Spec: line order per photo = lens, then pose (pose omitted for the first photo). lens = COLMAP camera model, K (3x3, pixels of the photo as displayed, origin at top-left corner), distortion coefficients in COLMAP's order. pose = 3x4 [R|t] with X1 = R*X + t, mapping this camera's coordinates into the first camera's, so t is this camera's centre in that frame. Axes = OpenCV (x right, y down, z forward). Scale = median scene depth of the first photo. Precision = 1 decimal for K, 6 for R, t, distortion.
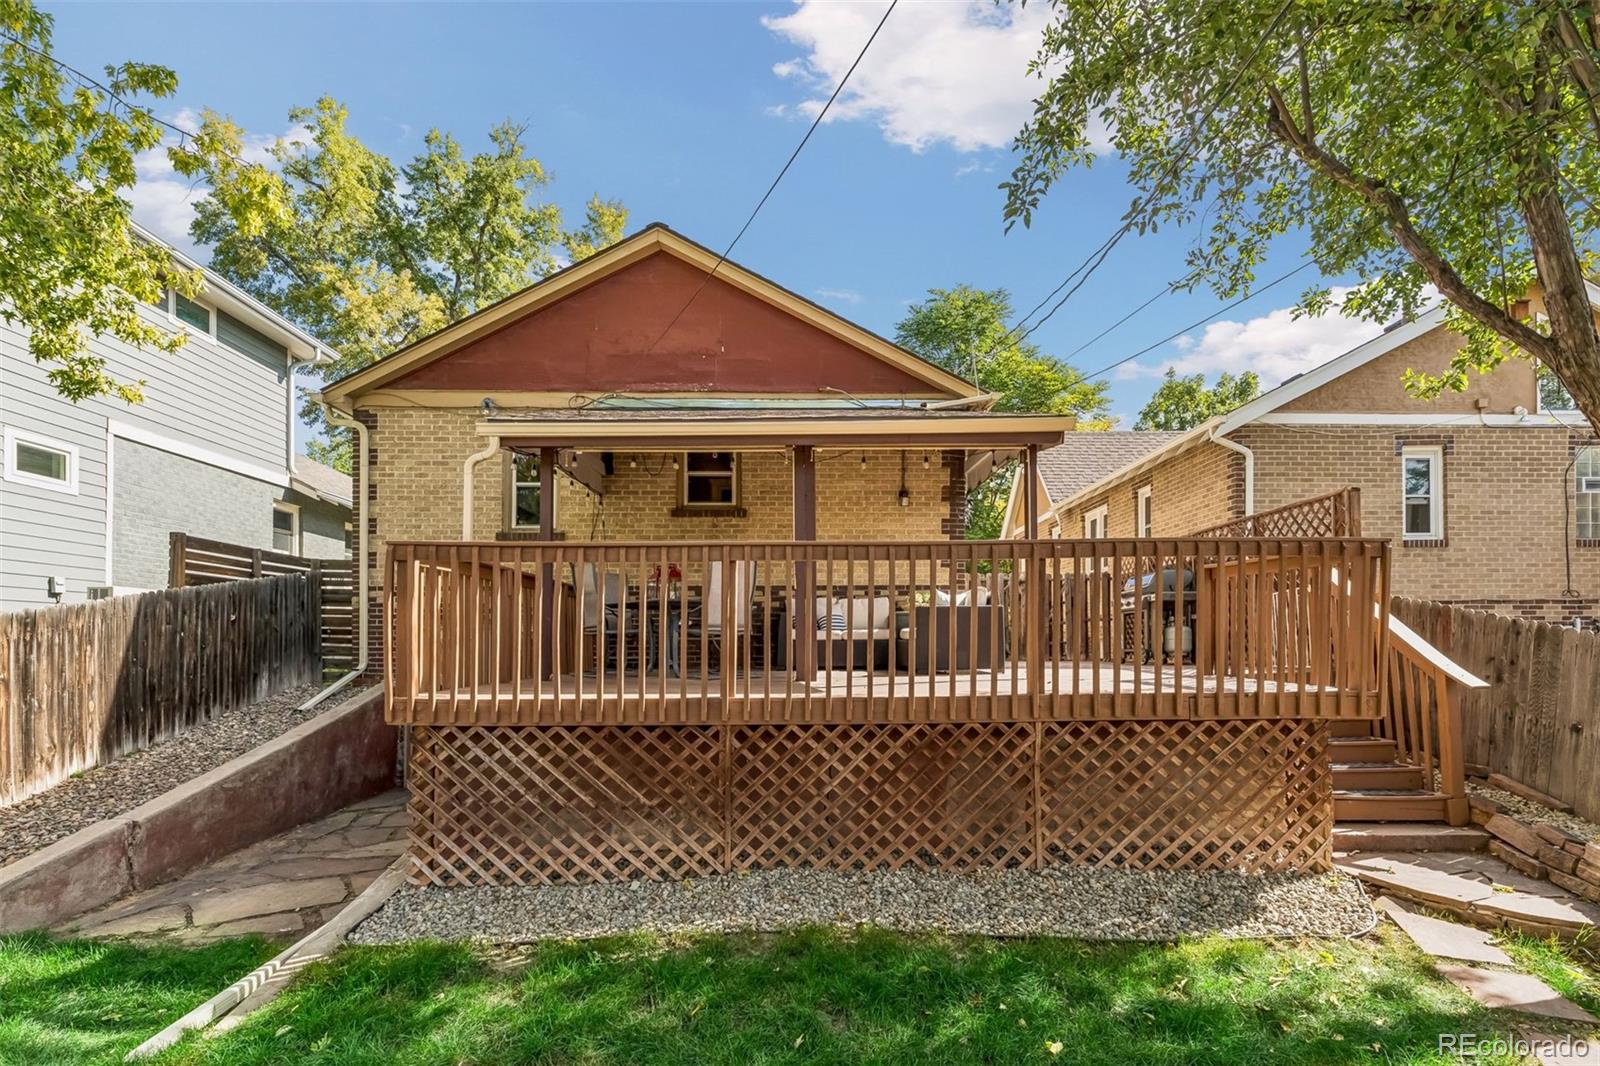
lens RADIAL K [[776.7, 0, 806.2], [0, 776.7, 627.7], [0, 0, 1]] dist [0.002959, 0.000899]
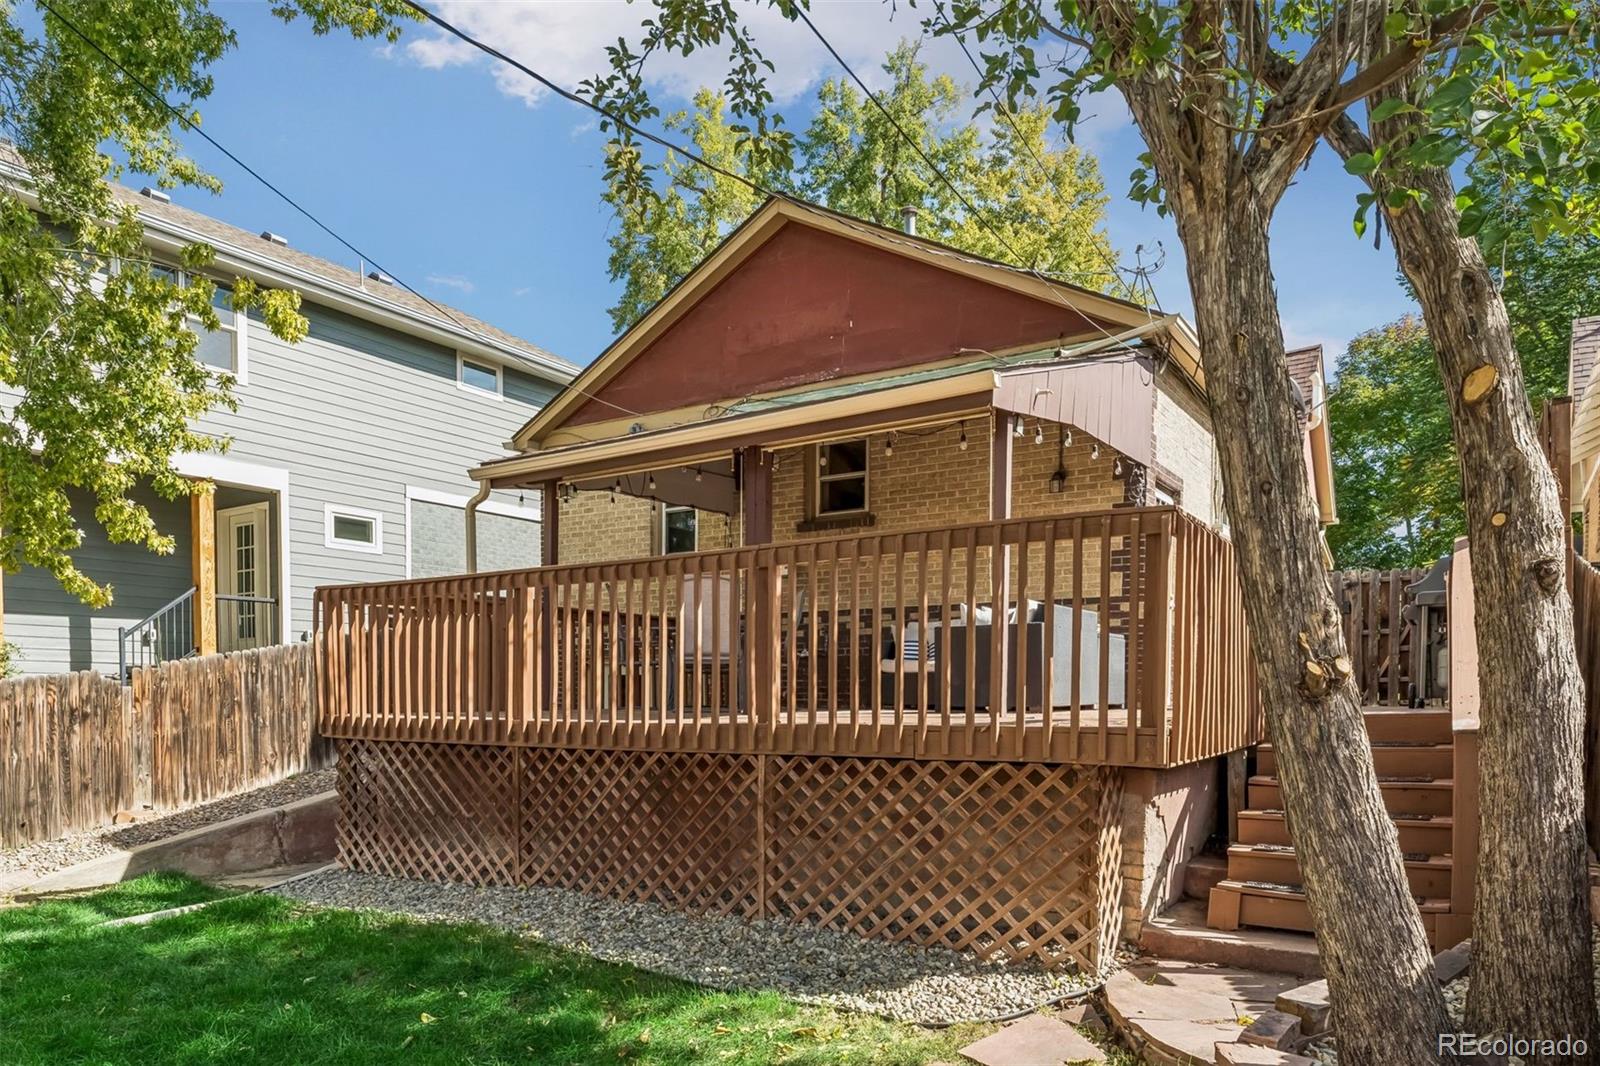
lens RADIAL K [[1046.3, 0, 801.8], [0, 1046.3, 720.3], [0, 0, 1]] dist [-0.004224, 0.000472]
pose [[0.832699, 0.019058, -0.553398, 0.758462], [0.007693, 0.998913, 0.045977, 0.022051], [0.553673, -0.042542, 0.831647, 0.032923]]
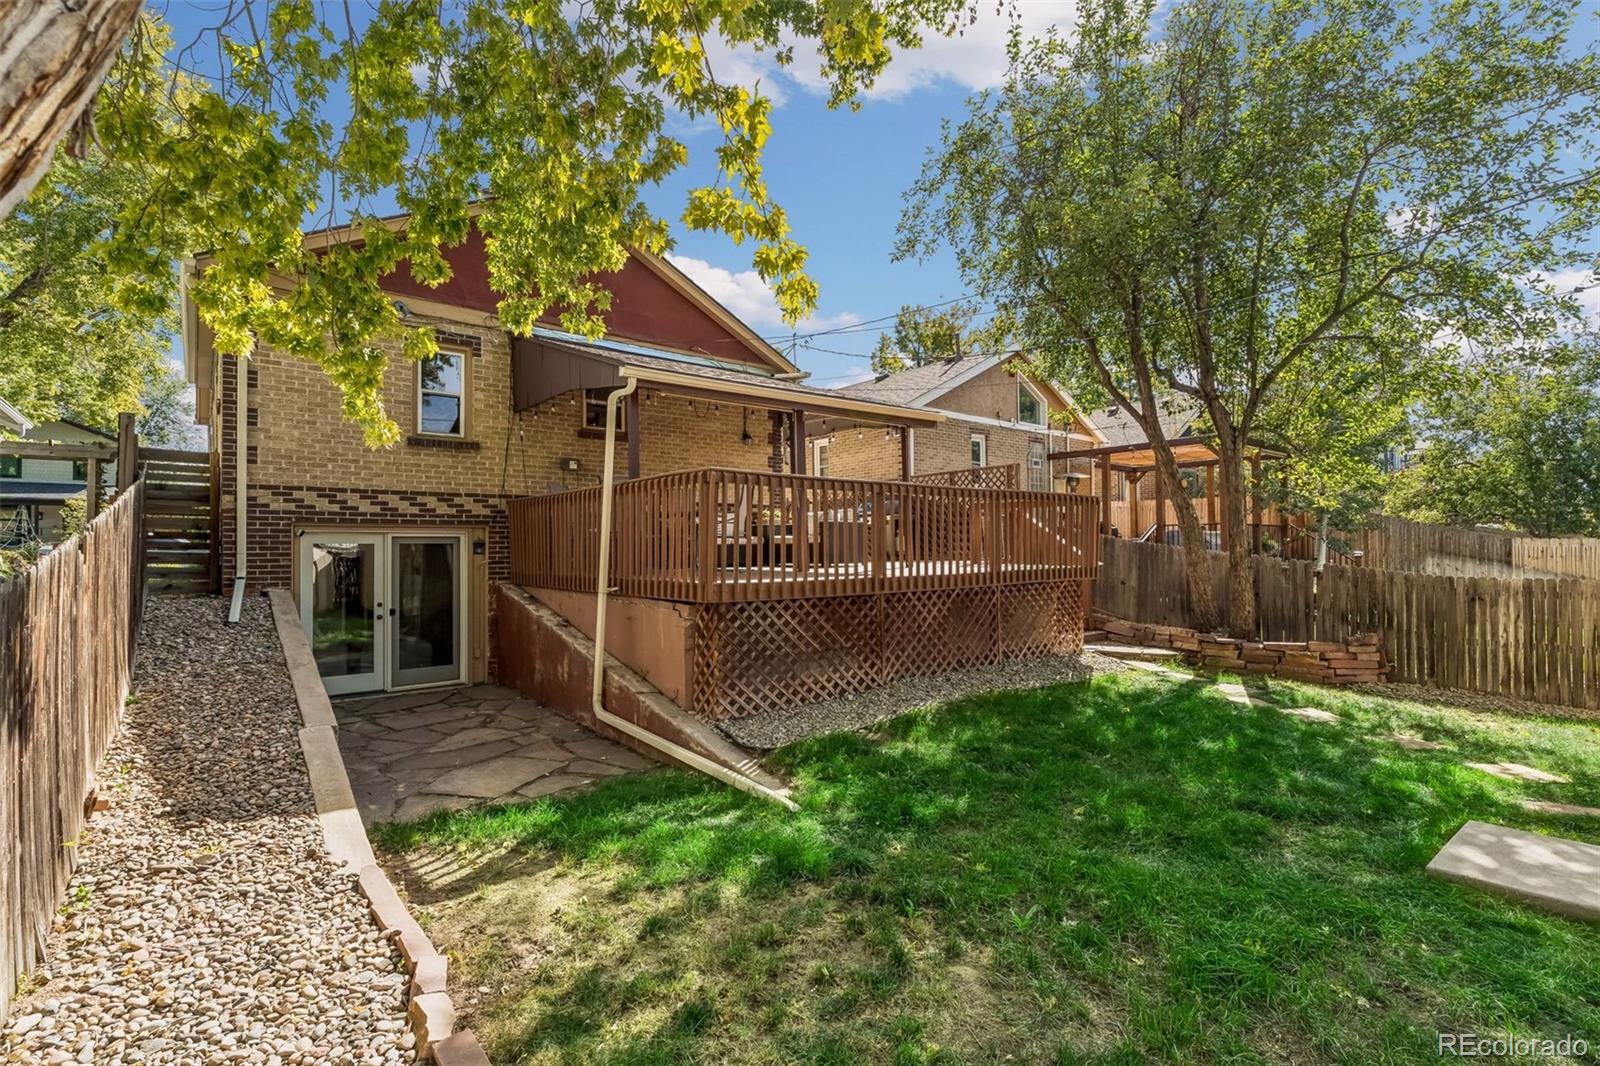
lens RADIAL K [[746.6, 0, 798.7], [0, 746.6, 514.6], [0, 0, 1]] dist [0.000987, 0.000232]
pose [[0.786028, 0.027155, 0.617594, -0.923042], [-0.006556, 0.999345, -0.035597, 0.012534], [-0.618156, 0.023931, 0.785691, -0.096715]]
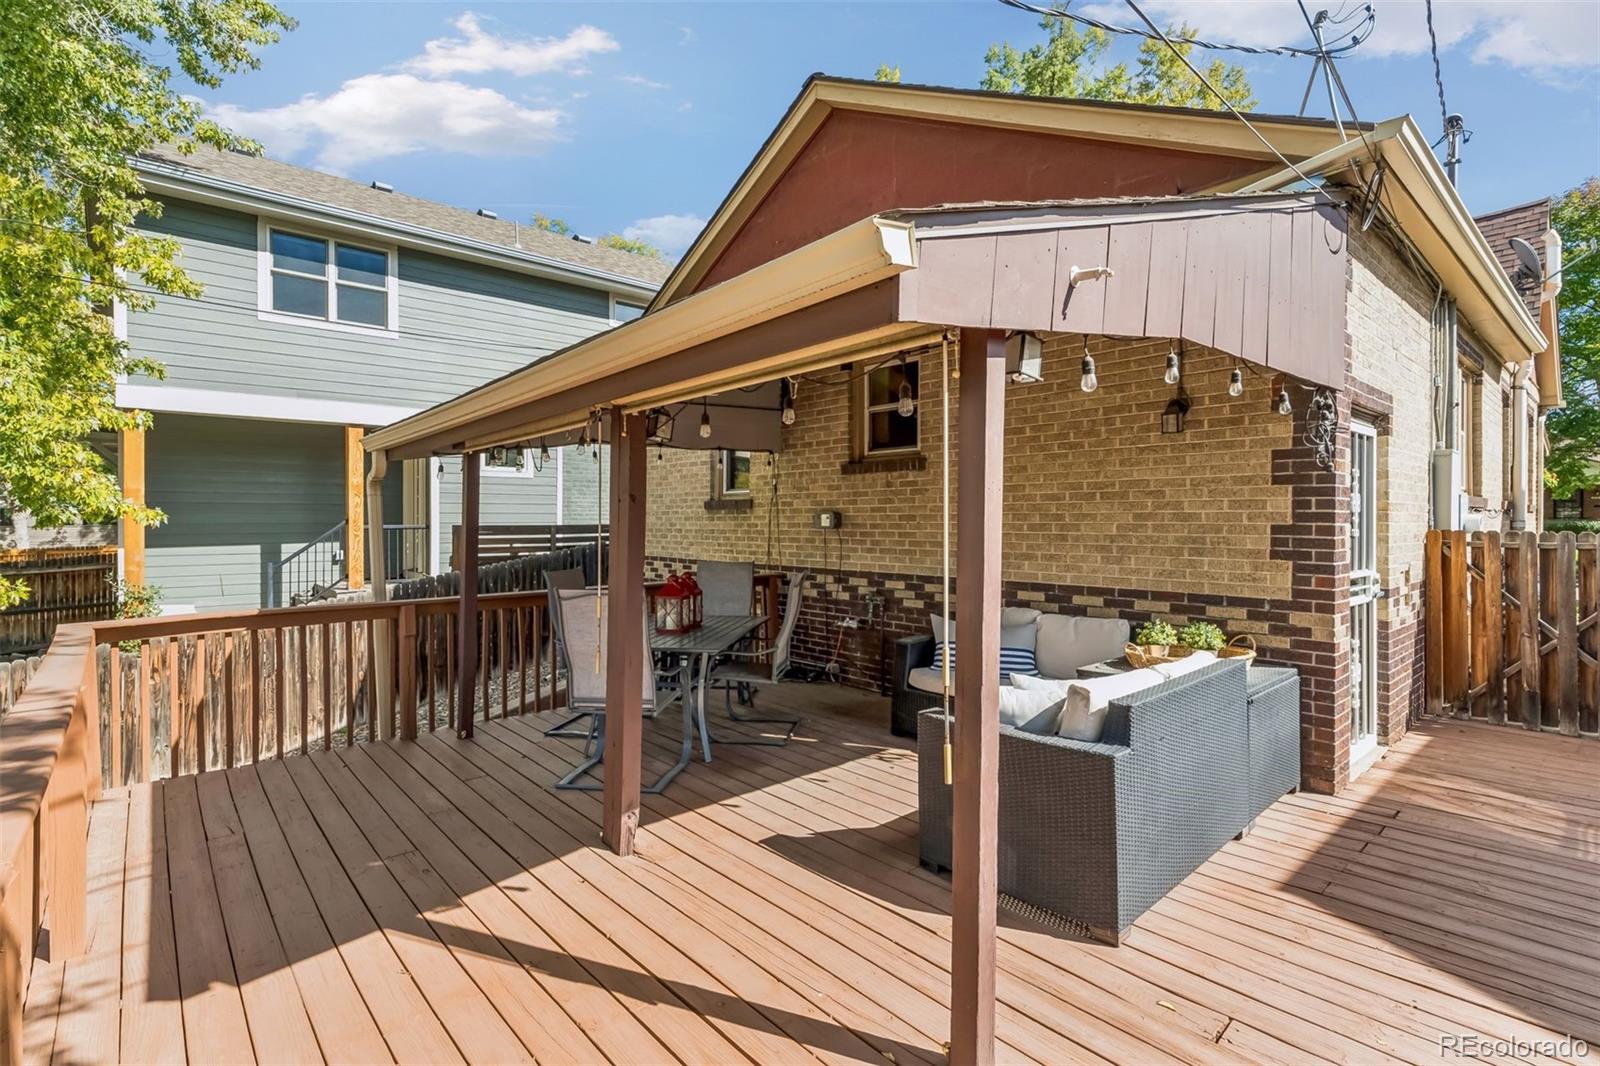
lens RADIAL K [[746.6, 0, 798.7], [0, 746.6, 514.6], [0, 0, 1]] dist [0.000987, 0.000232]
pose [[0.655014, -0.004154, -0.755605, 0.511015], [0.013911, 0.999882, 0.006562, -0.174716], [0.755488, -0.014809, 0.654995, 0.813843]]
